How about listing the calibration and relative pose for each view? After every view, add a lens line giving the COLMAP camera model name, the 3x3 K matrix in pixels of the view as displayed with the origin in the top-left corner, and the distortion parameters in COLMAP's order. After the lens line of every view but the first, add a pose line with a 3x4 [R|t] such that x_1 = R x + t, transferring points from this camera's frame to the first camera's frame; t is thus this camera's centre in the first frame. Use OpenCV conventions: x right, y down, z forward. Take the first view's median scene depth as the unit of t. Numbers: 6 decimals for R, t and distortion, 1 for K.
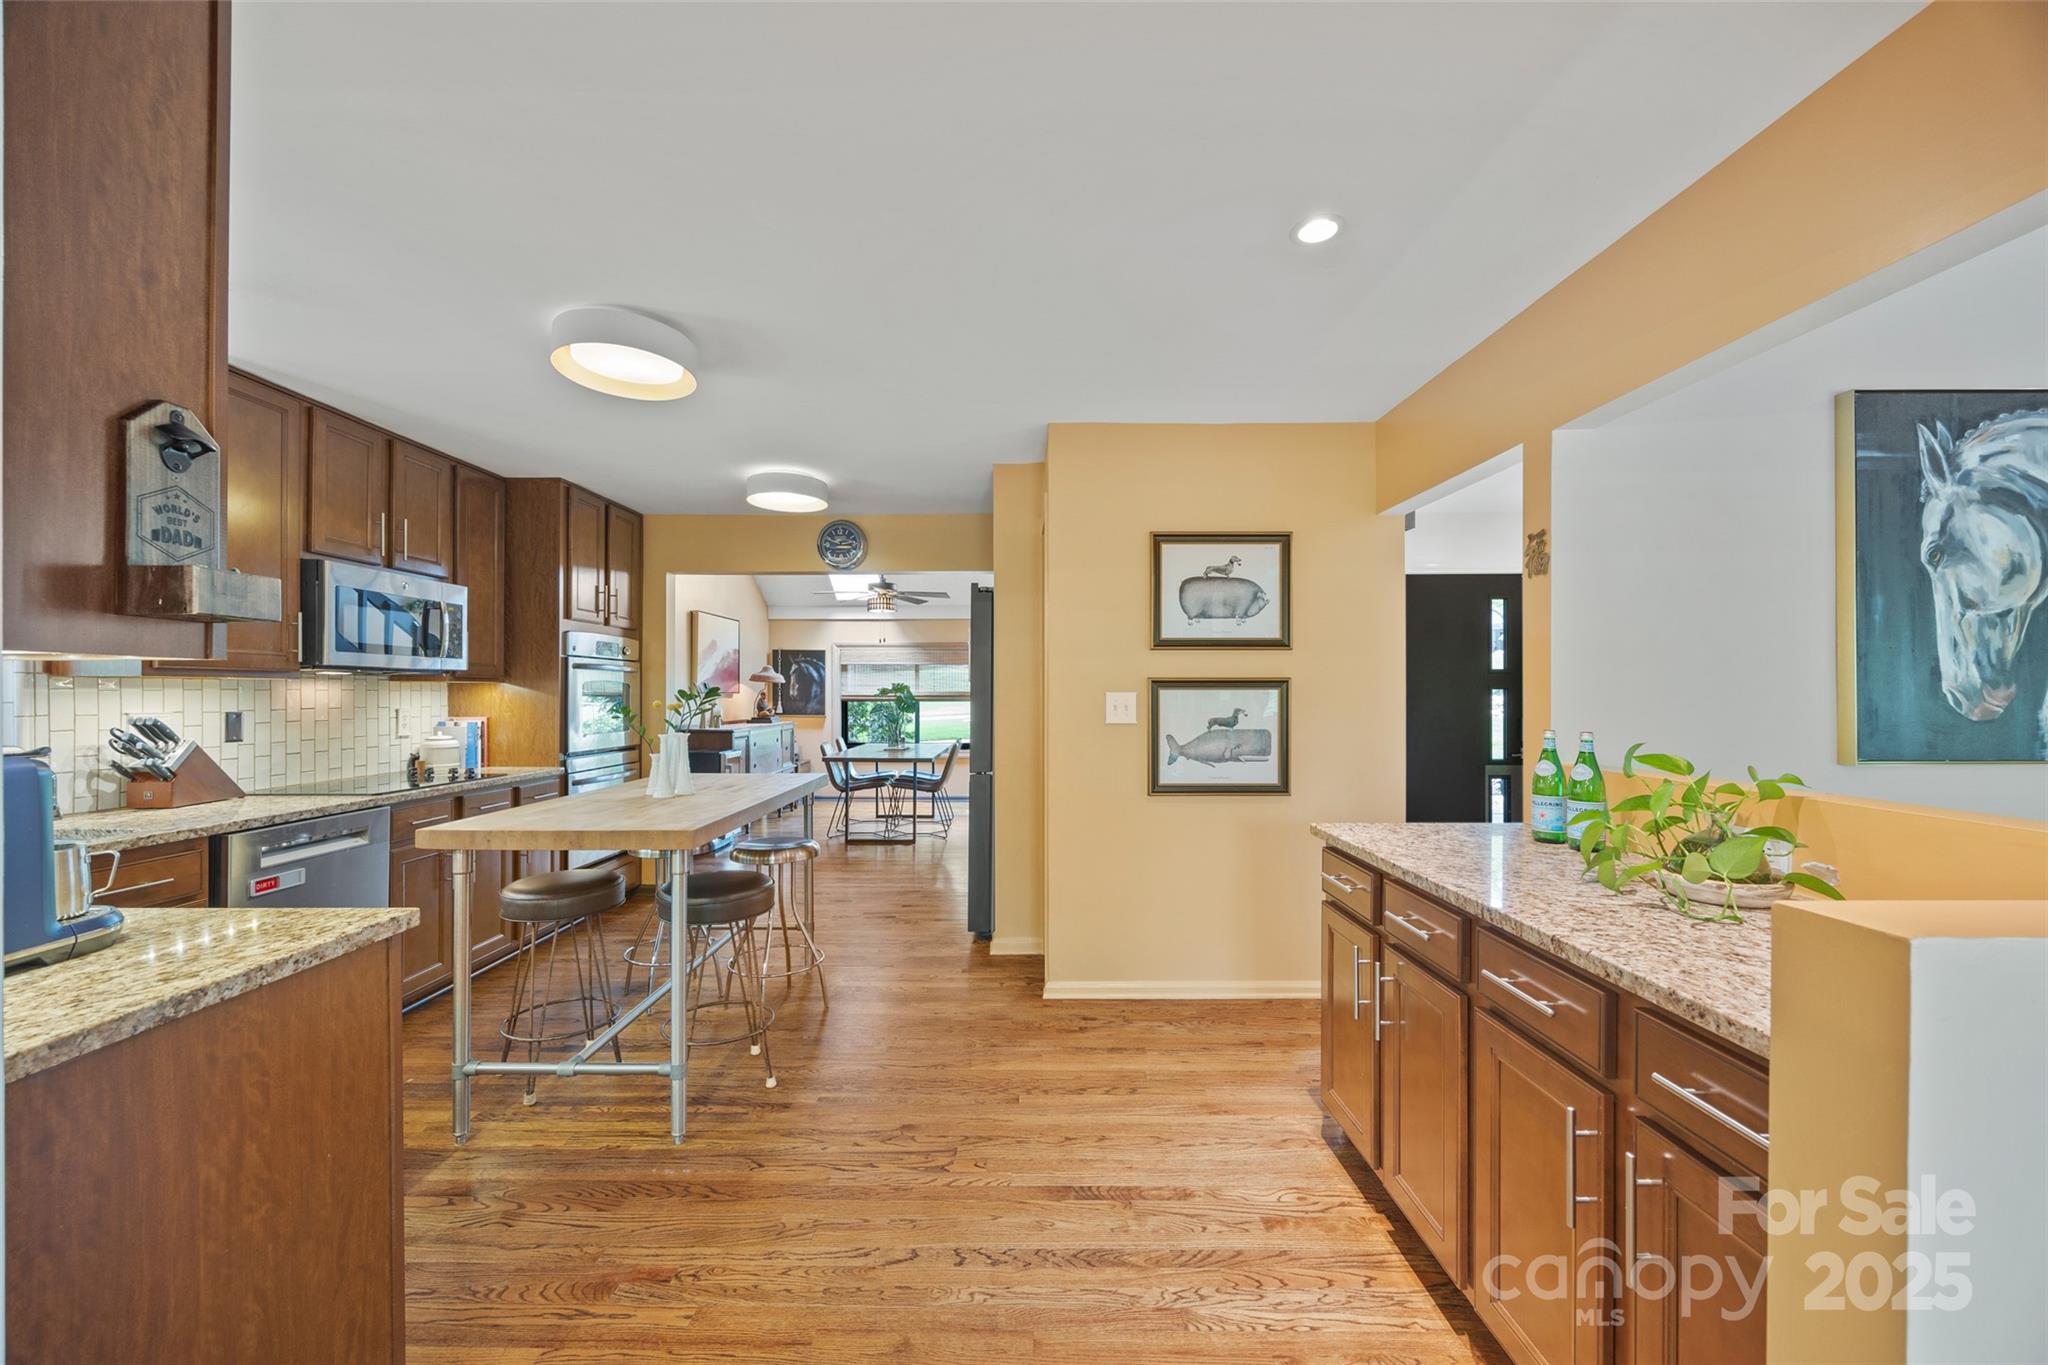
lens RADIAL K [[779.2, 0, 1024.0], [0, 779.2, 682.5], [0, 0, 1]] dist [-0.000705, 0.000093]
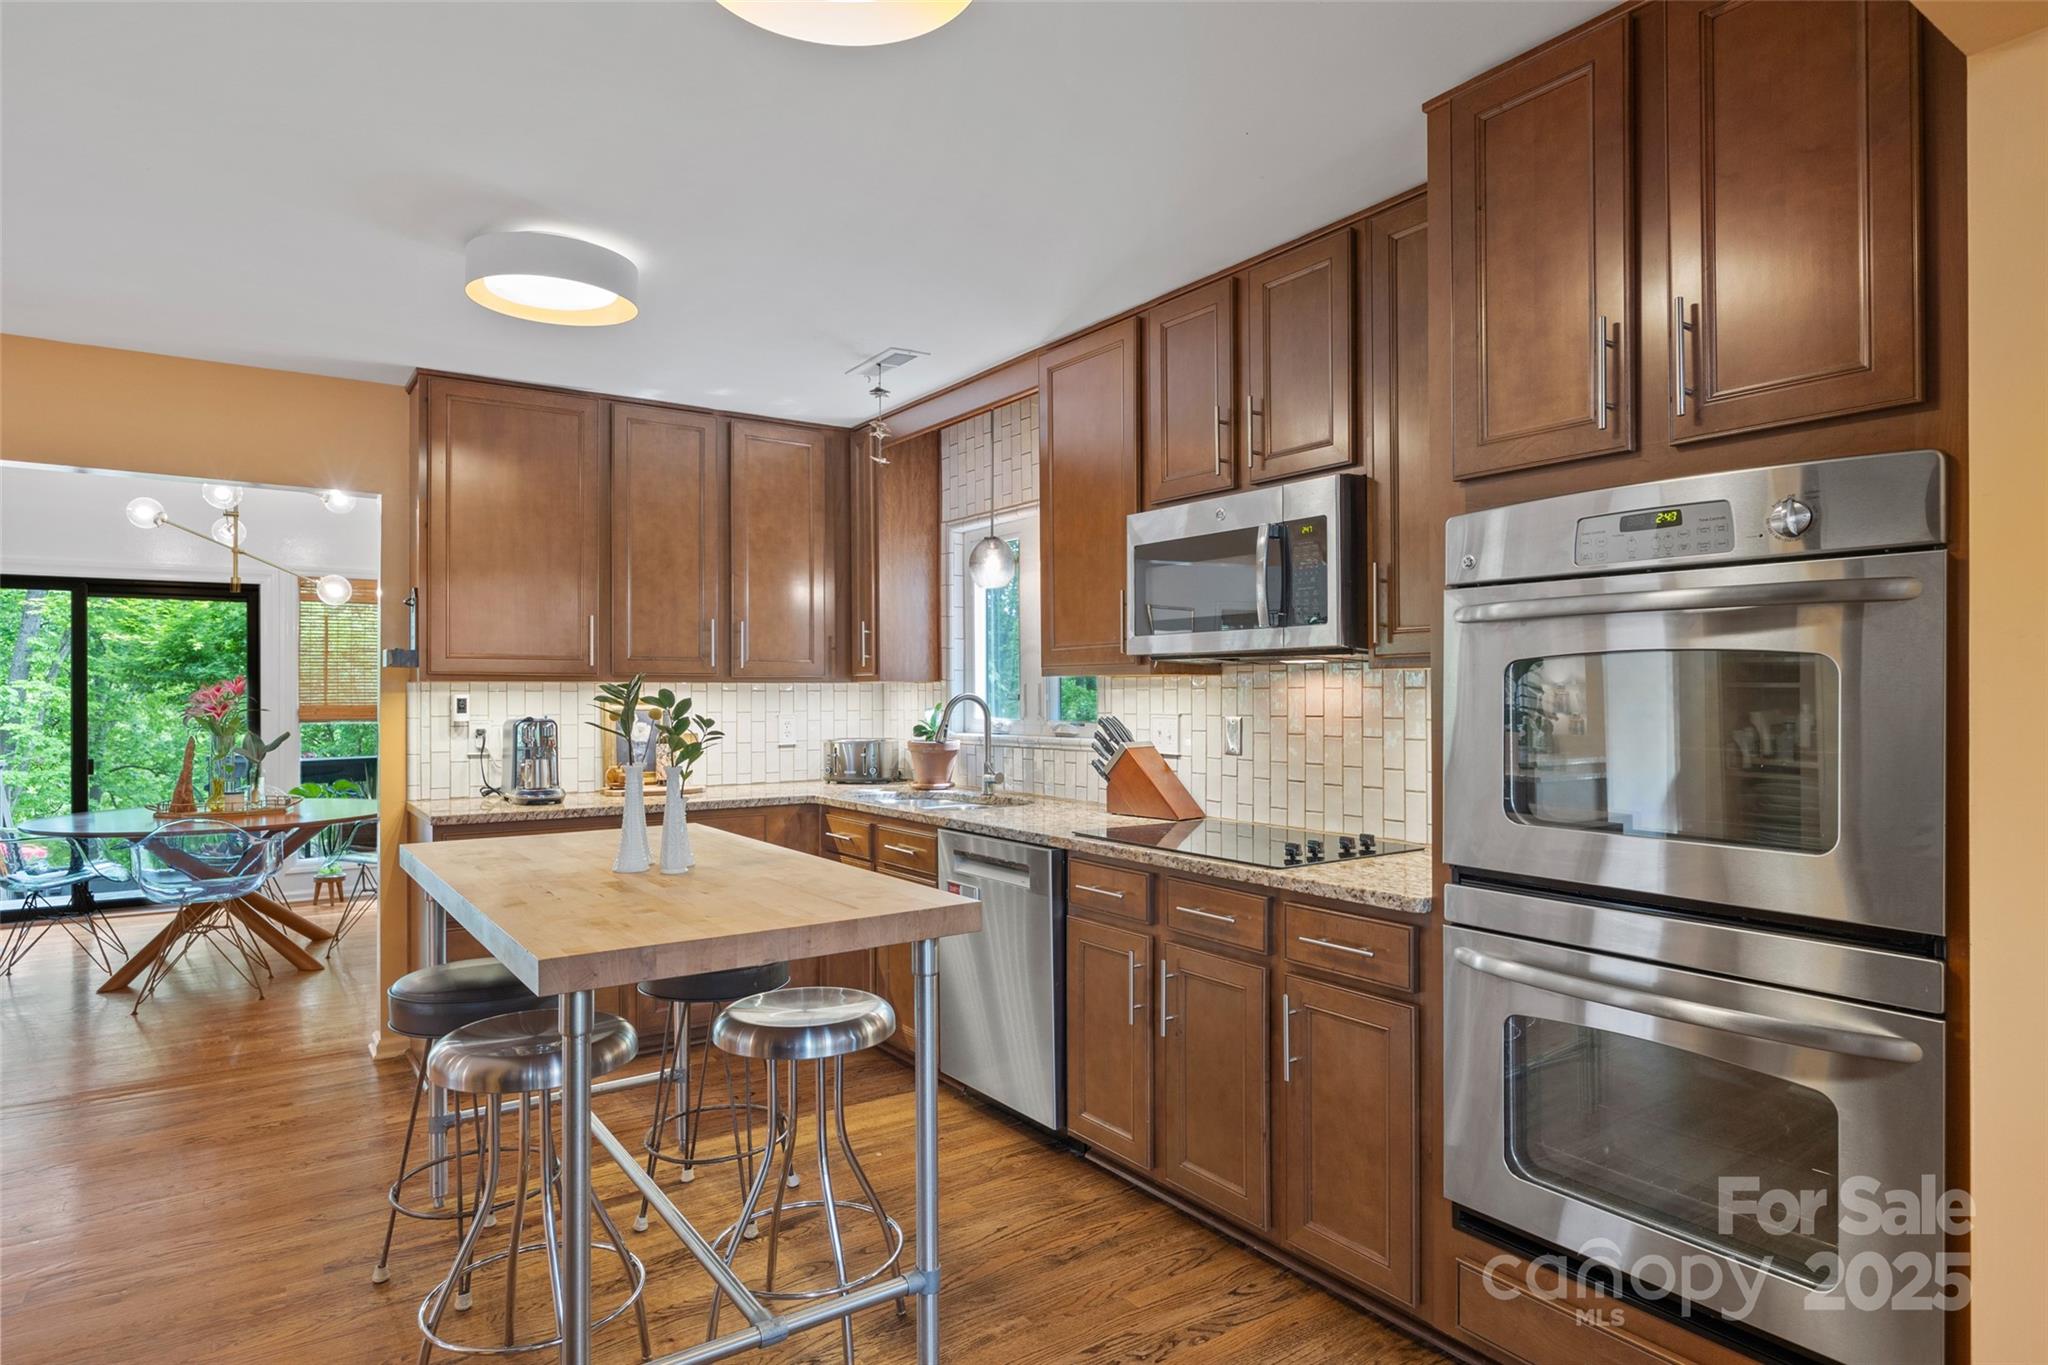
lens RADIAL K [[1128.5, 0, 1024.0], [0, 1128.5, 682.5], [0, 0, 1]] dist [-0.002564, -0.000777]
pose [[-0.814719, -0.000282, -0.579856, -0.474545], [0.011404, 0.999799, -0.016509, 0.052538], [0.579744, -0.020063, -0.814552, 4.781363]]
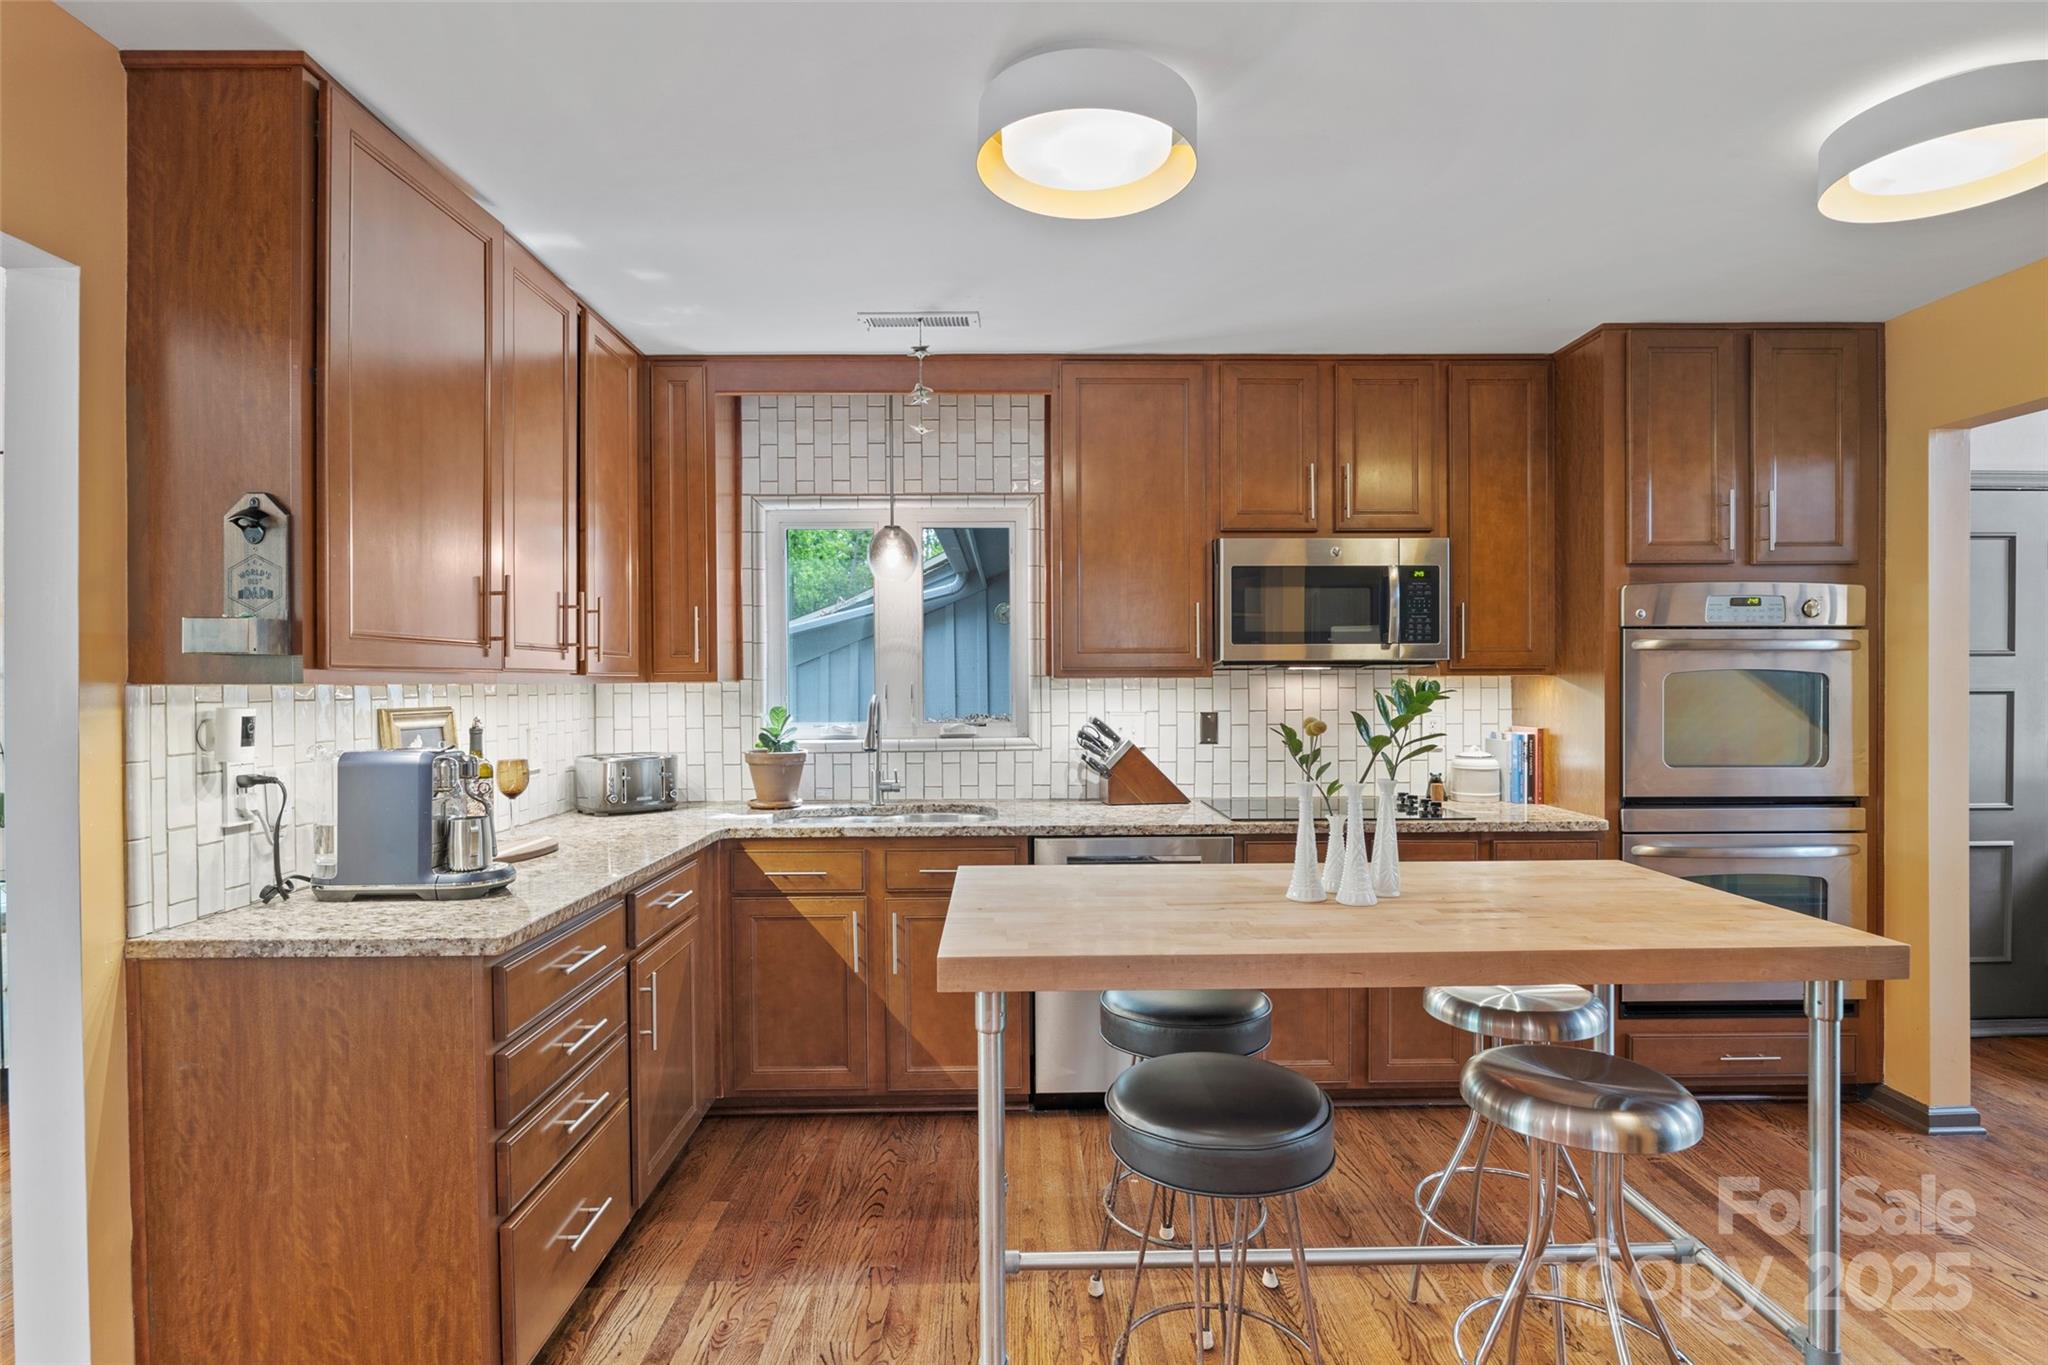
lens RADIAL K [[1019.8, 0, 1024.0], [0, 1019.8, 682.5], [0, 0, 1]] dist [-0.006537, -0.000579]
pose [[0.020435, 0.002953, -0.999787, 0.583423], [0.017120, 0.999848, 0.003303, -0.016309], [0.999645, -0.017184, 0.020382, 1.999175]]
